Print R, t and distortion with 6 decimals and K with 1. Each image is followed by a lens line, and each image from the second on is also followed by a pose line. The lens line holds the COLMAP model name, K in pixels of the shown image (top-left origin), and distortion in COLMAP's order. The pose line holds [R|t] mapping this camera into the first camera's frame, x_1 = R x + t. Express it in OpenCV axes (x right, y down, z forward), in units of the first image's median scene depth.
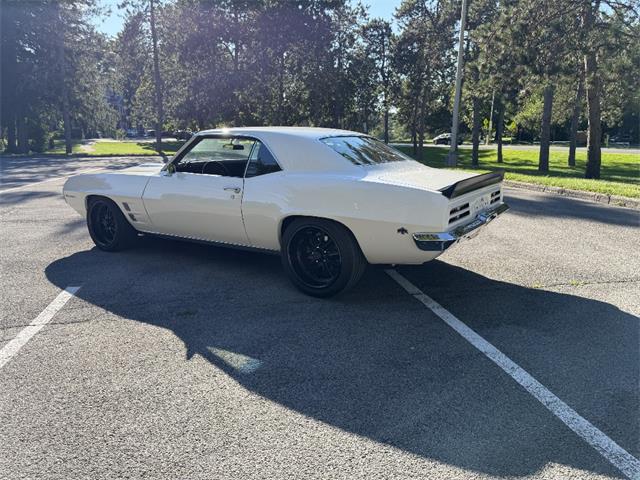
lens RADIAL K [[461.0, 0, 320.0], [0, 461.0, 240.0], [0, 0, 1]] dist [0.065980, -0.061316]
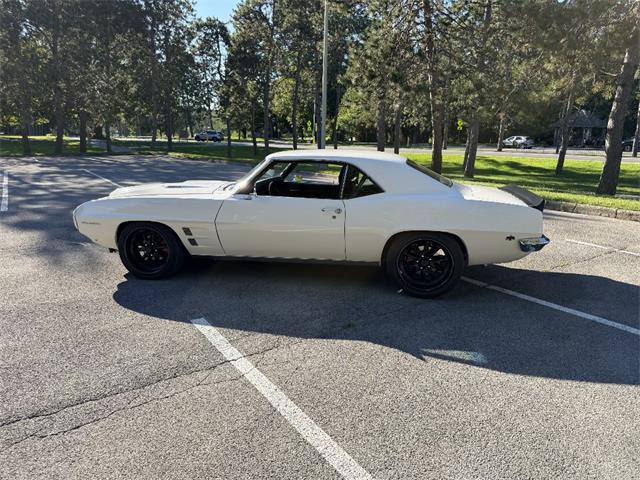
lens RADIAL K [[461.0, 0, 320.0], [0, 461.0, 240.0], [0, 0, 1]] dist [0.065980, -0.061316]
pose [[0.923196, -0.078258, 0.376277, -0.110389], [0.075622, 0.996898, 0.021796, -0.011406], [-0.376815, 0.008333, 0.926251, -0.000366]]
